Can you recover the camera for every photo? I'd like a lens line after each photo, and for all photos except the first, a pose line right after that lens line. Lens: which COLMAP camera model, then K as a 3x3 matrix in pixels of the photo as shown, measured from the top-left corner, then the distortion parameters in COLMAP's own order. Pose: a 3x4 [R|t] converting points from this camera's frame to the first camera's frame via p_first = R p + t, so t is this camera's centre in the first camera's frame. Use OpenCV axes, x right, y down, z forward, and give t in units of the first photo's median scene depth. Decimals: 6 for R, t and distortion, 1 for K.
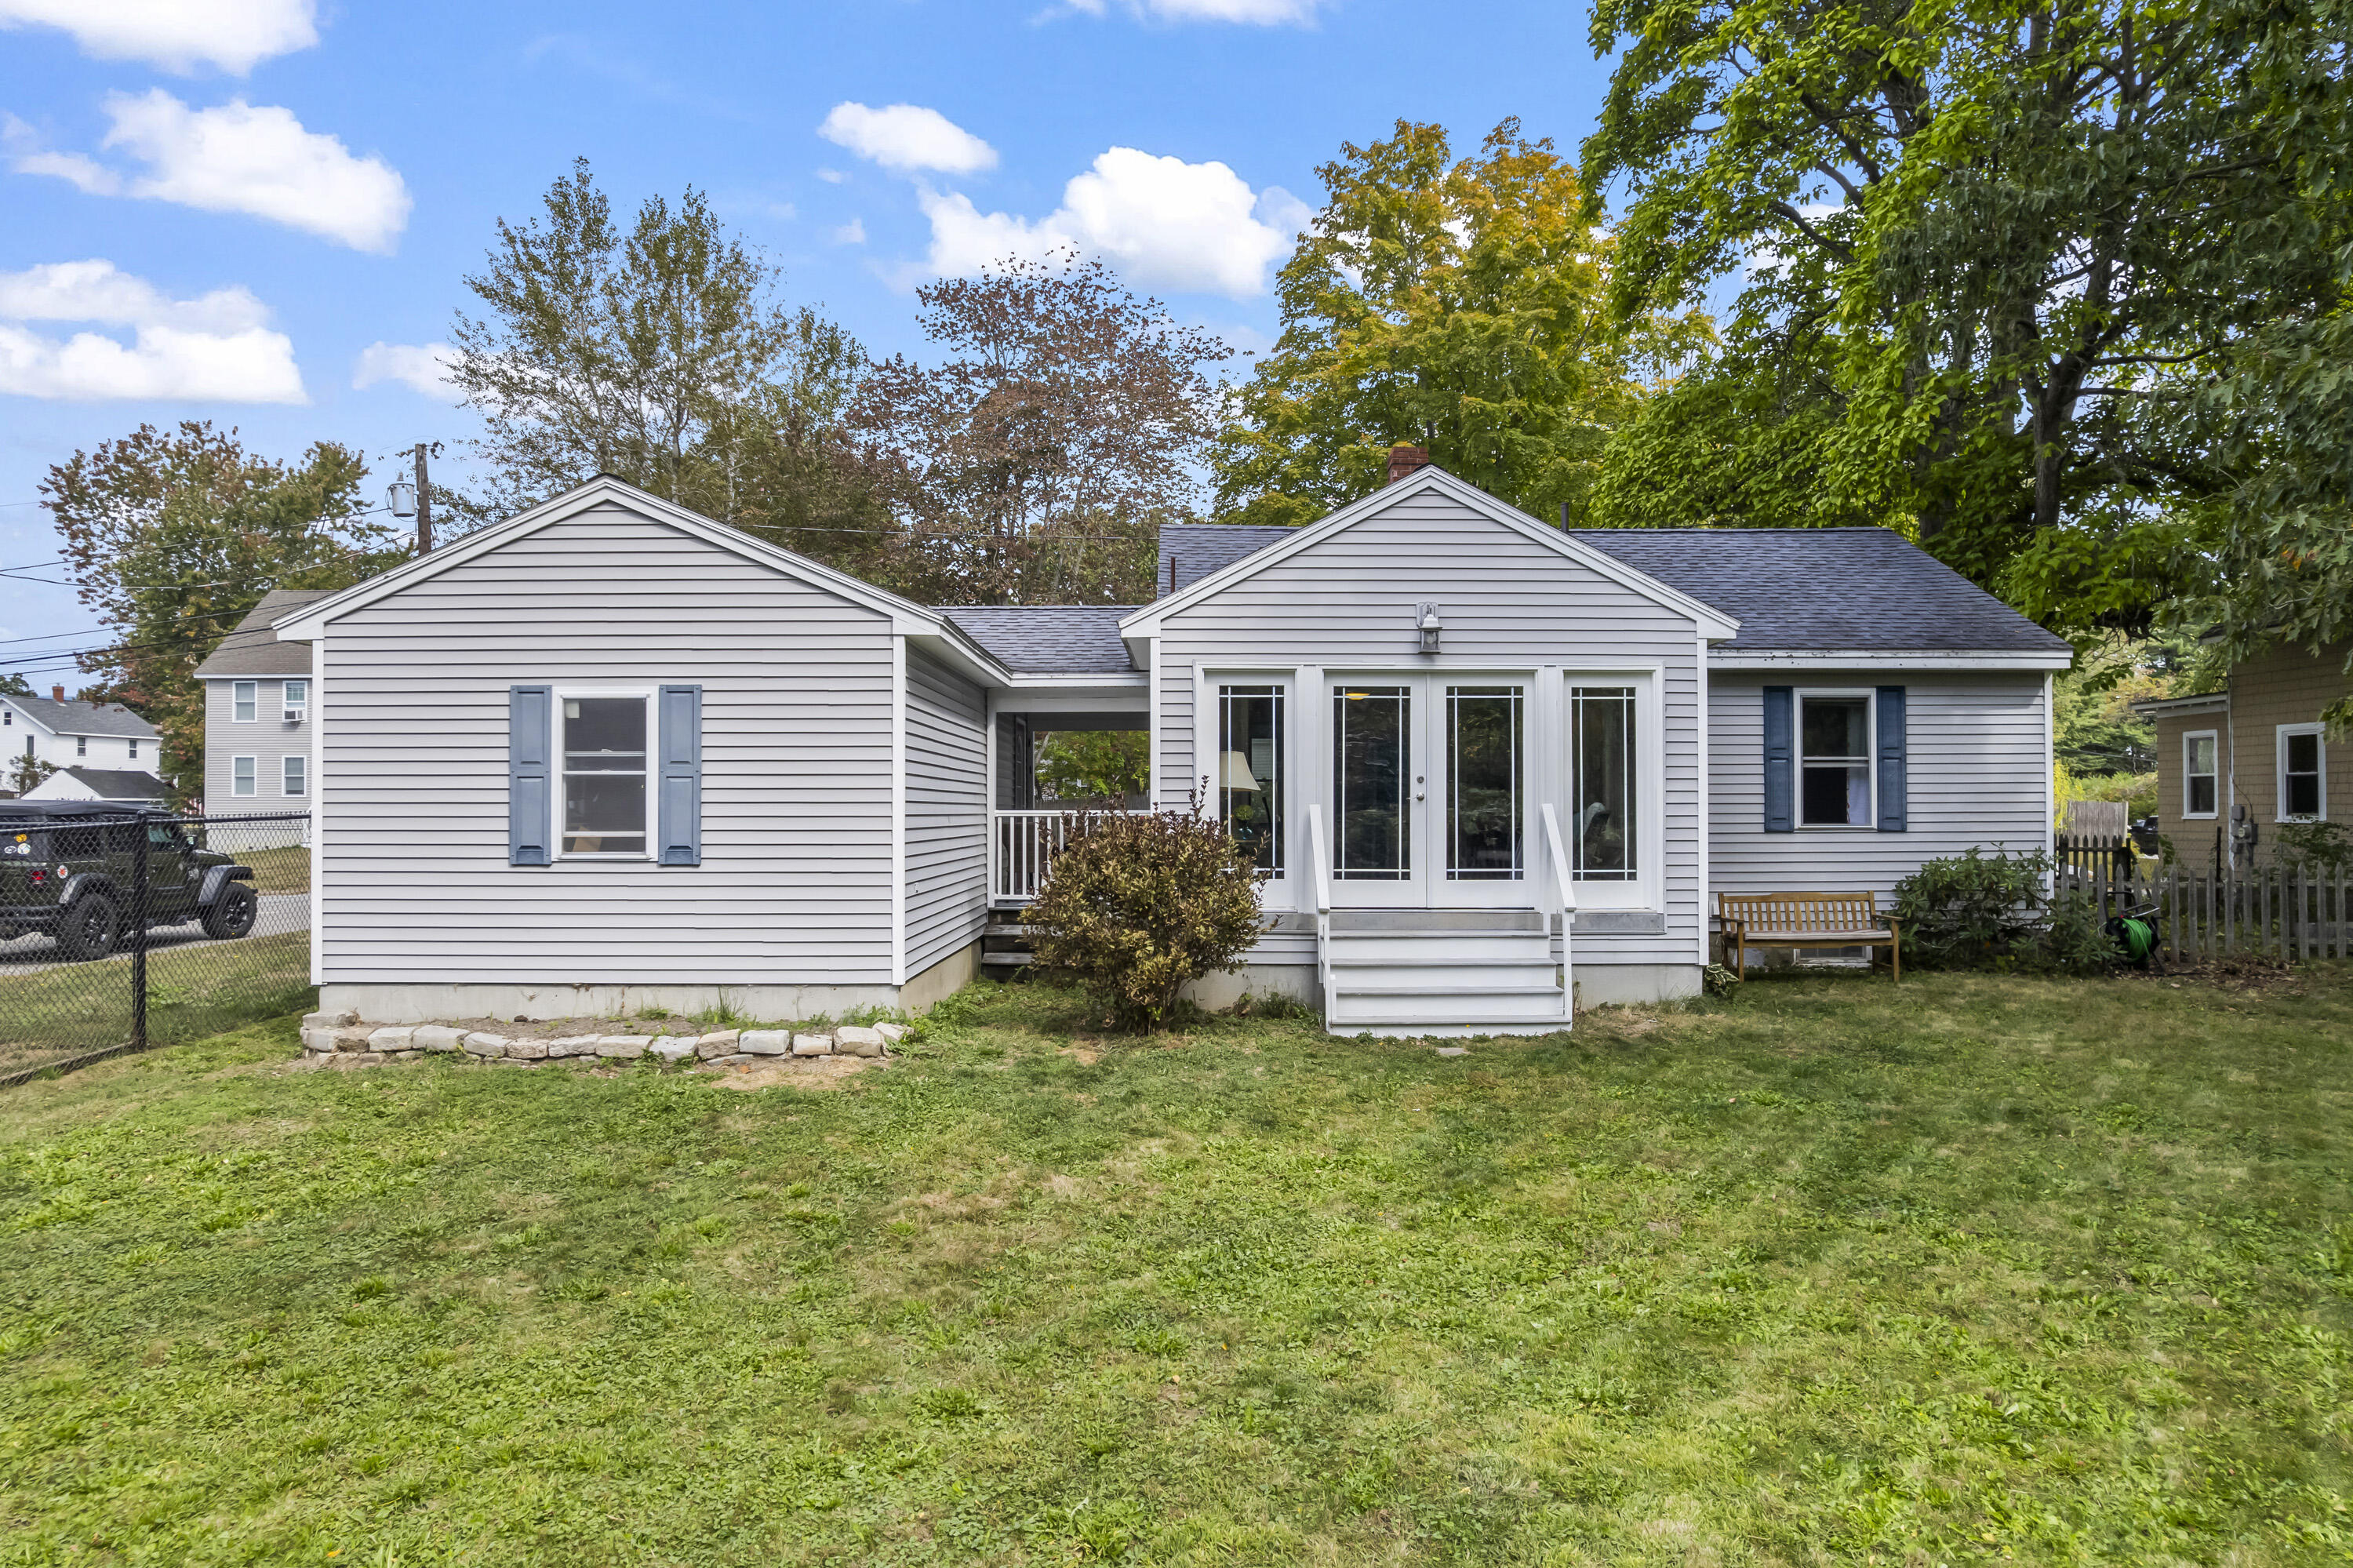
lens RADIAL K [[1531.4, 0, 1162.7], [0, 1531.4, 784.4], [0, 0, 1]] dist [-0.066989, 0.053564]
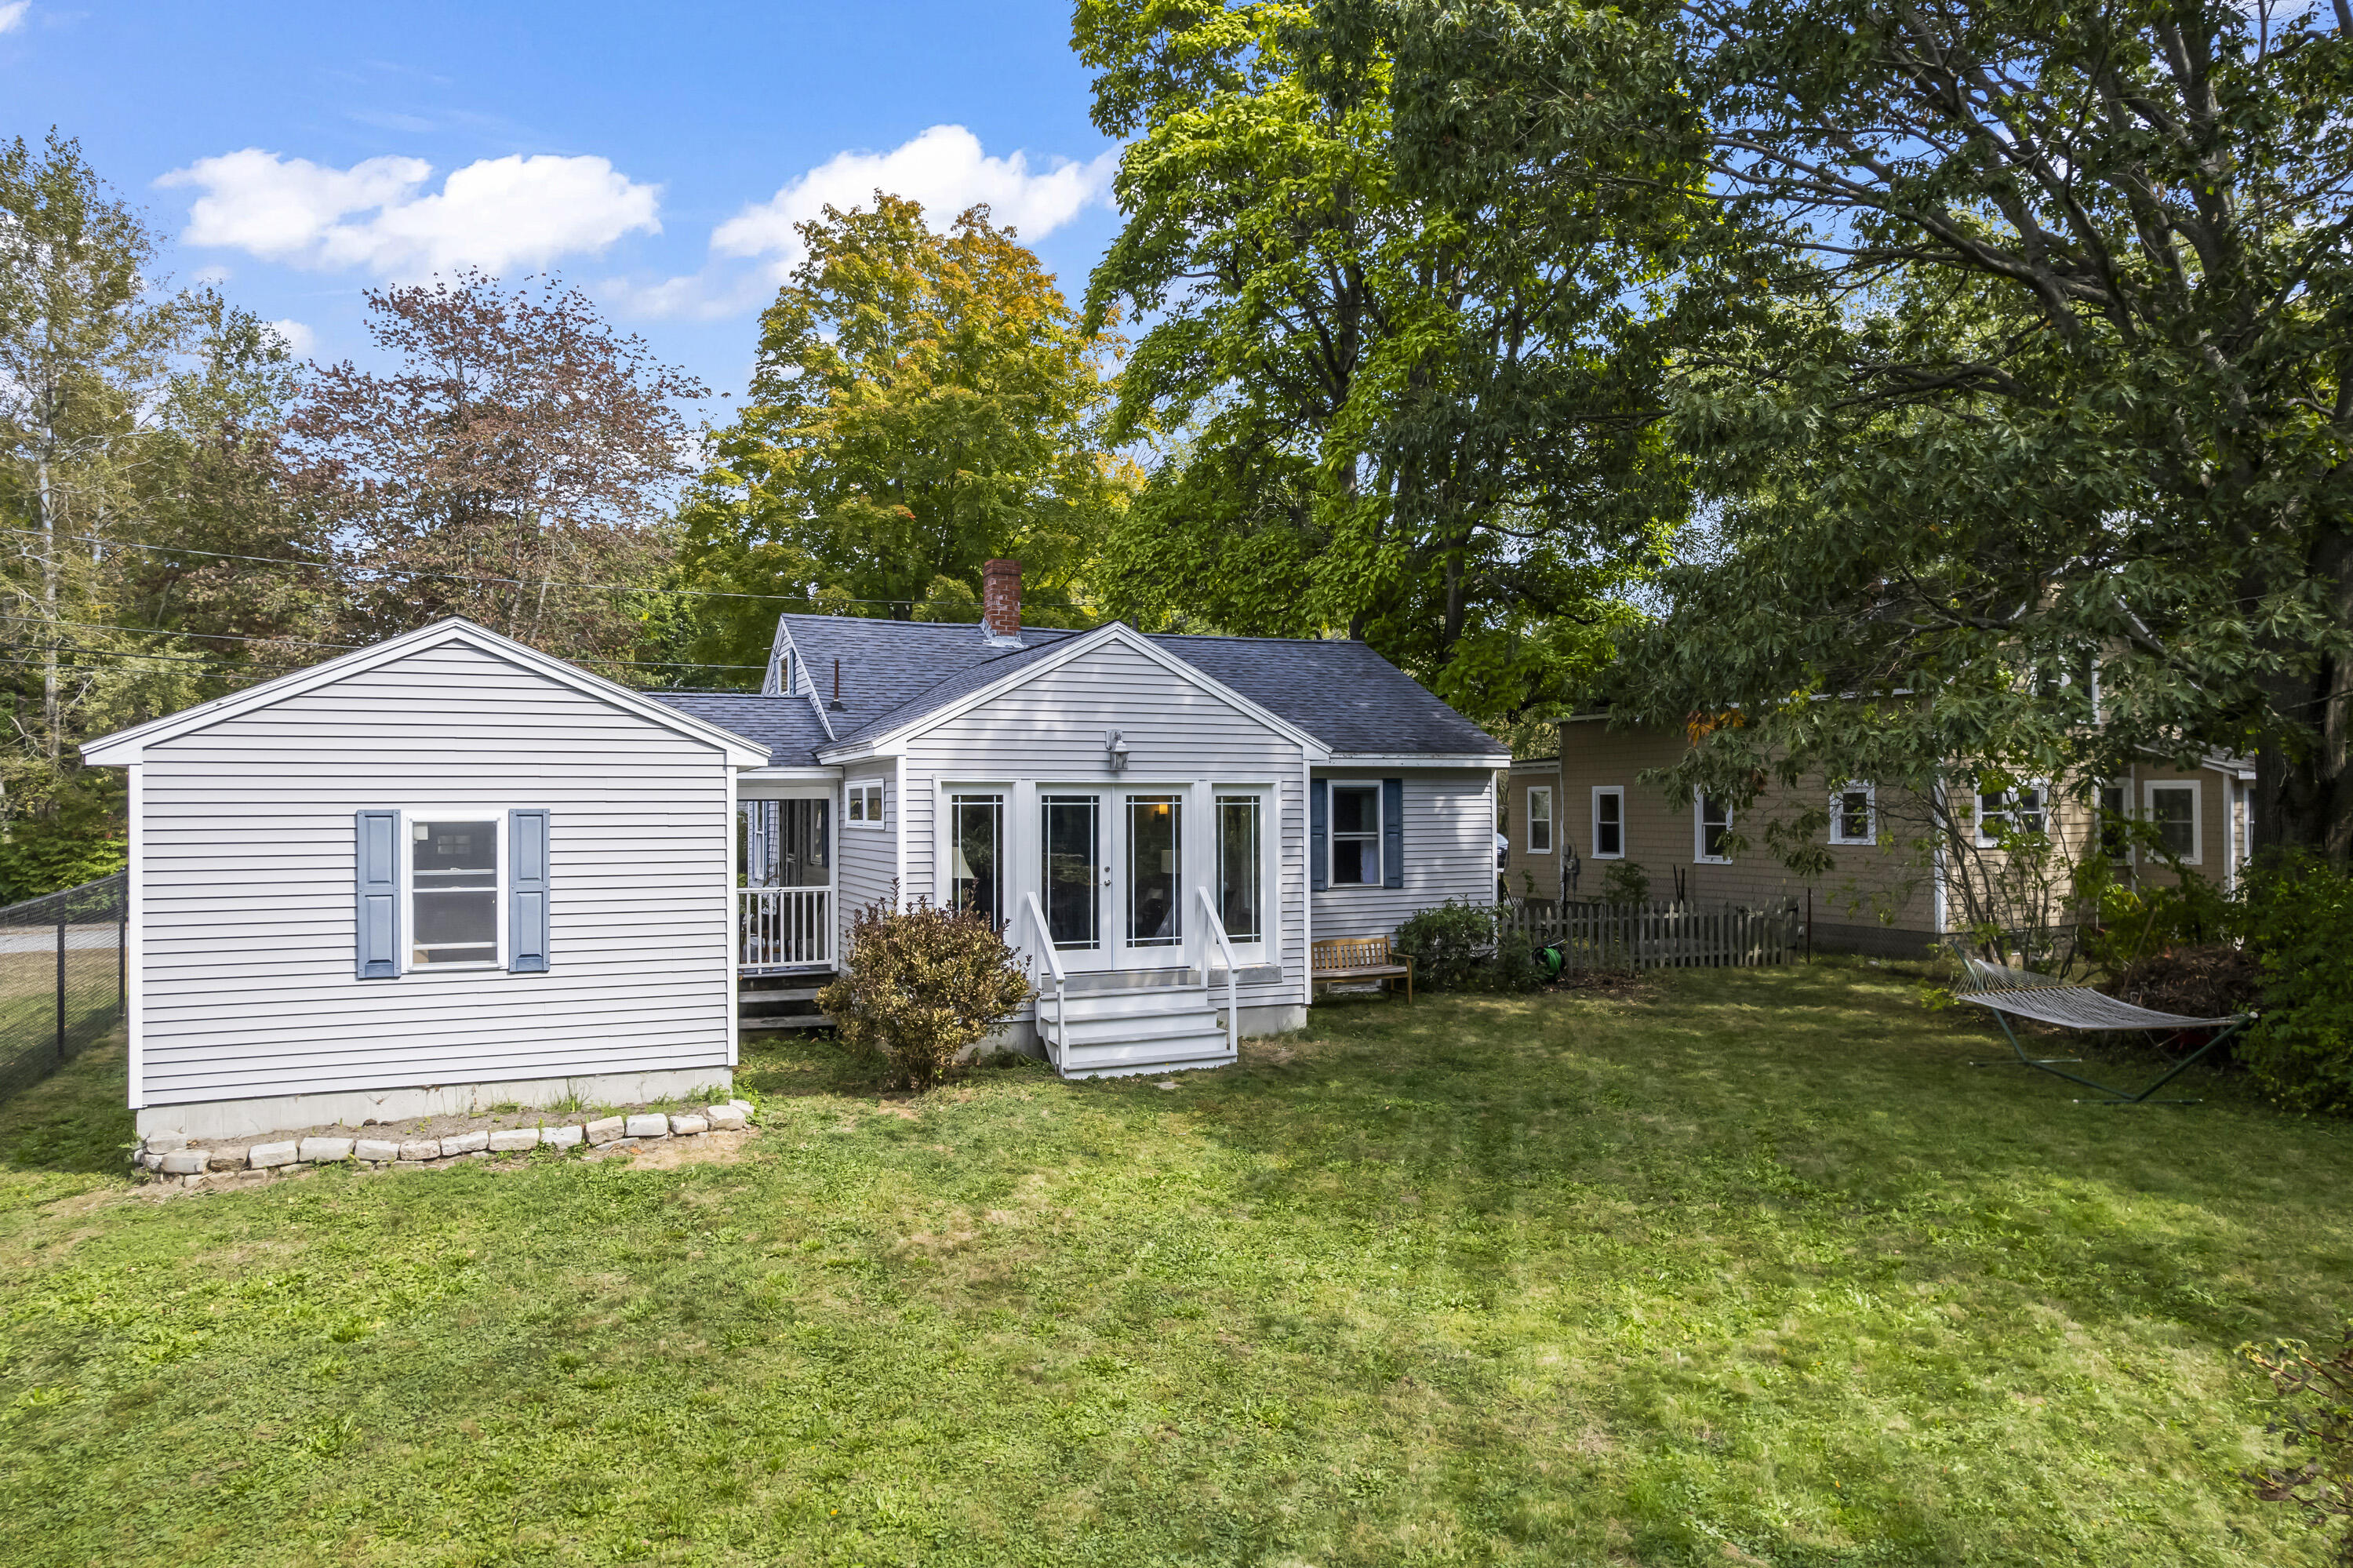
lens RADIAL K [[1531.4, 0, 1171.9], [0, 1531.4, 785.1], [0, 0, 1]] dist [-0.066989, 0.053564]
pose [[0.911379, 0.000426, 0.411568, -0.302040], [-0.000522, 1.000000, 0.000120, -0.072750], [-0.411568, -0.000325, 0.911379, -0.173910]]
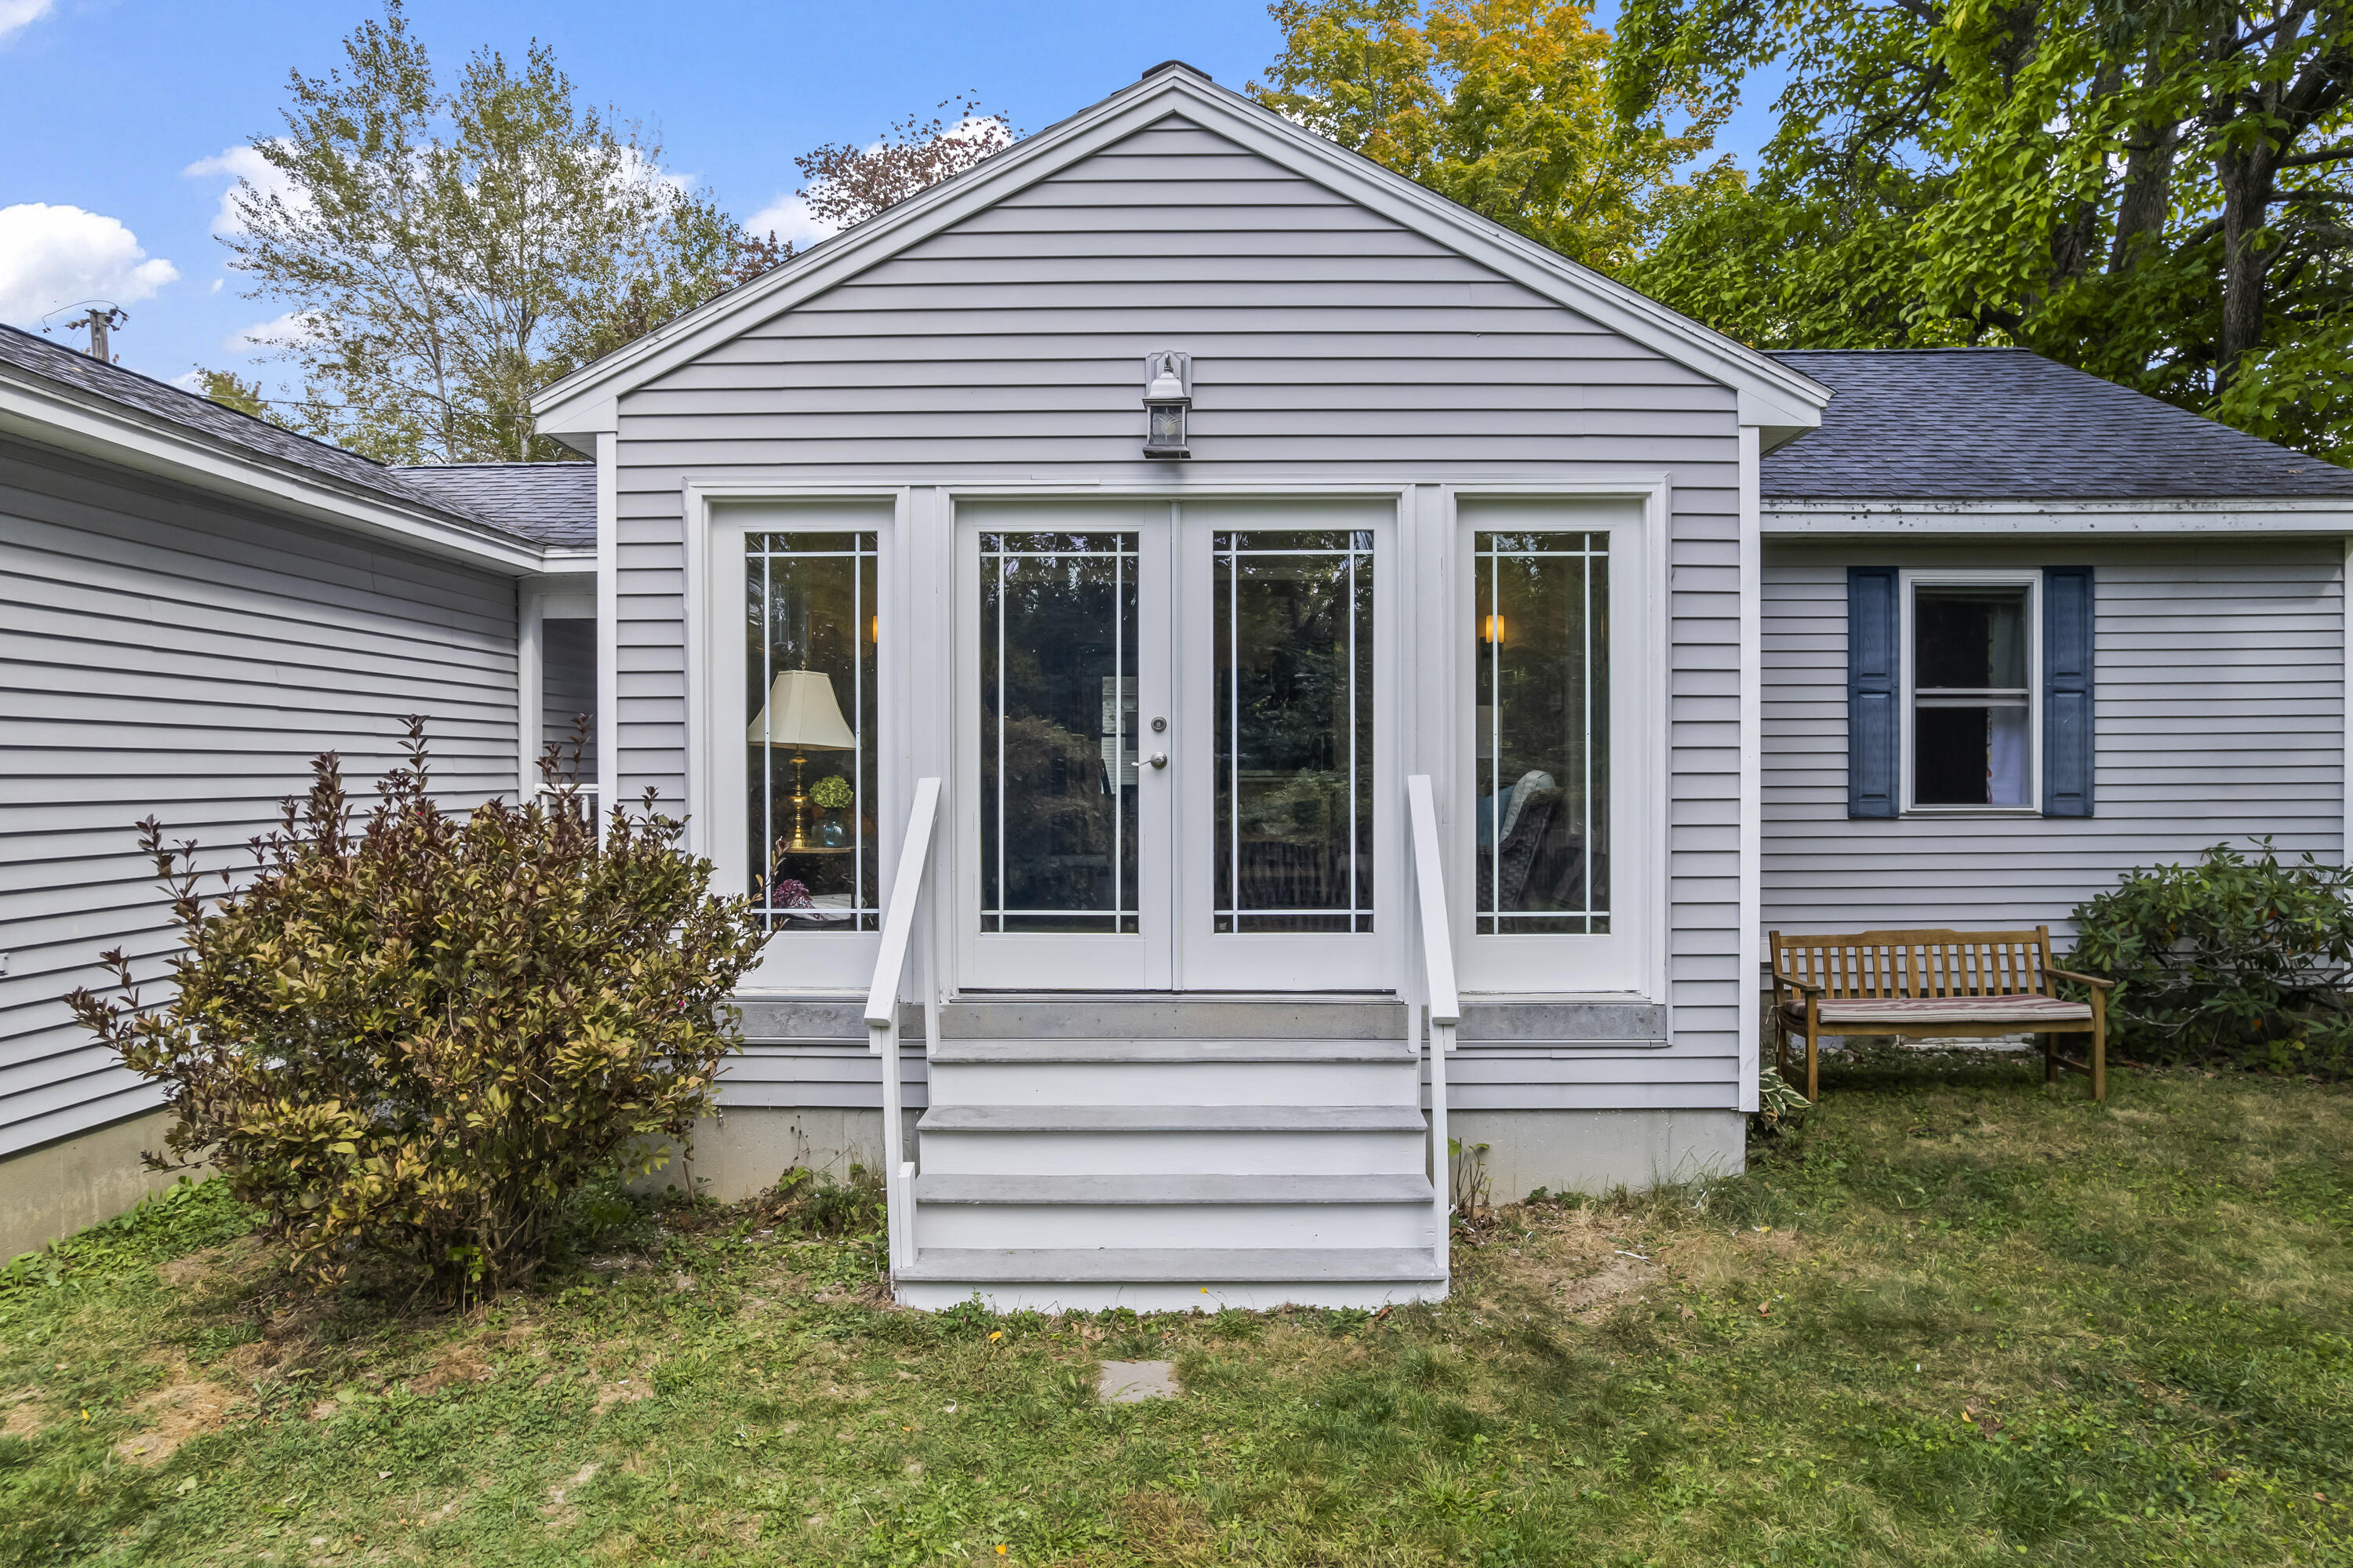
lens RADIAL K [[1531.4, 0, 1175.1], [0, 1531.4, 781.5], [0, 0, 1]] dist [-0.066989, 0.053564]
pose [[0.999978, -0.002569, -0.006110, 0.176133], [0.002717, 0.999700, 0.024344, 0.002831], [0.006046, -0.024360, 0.999685, 0.516650]]
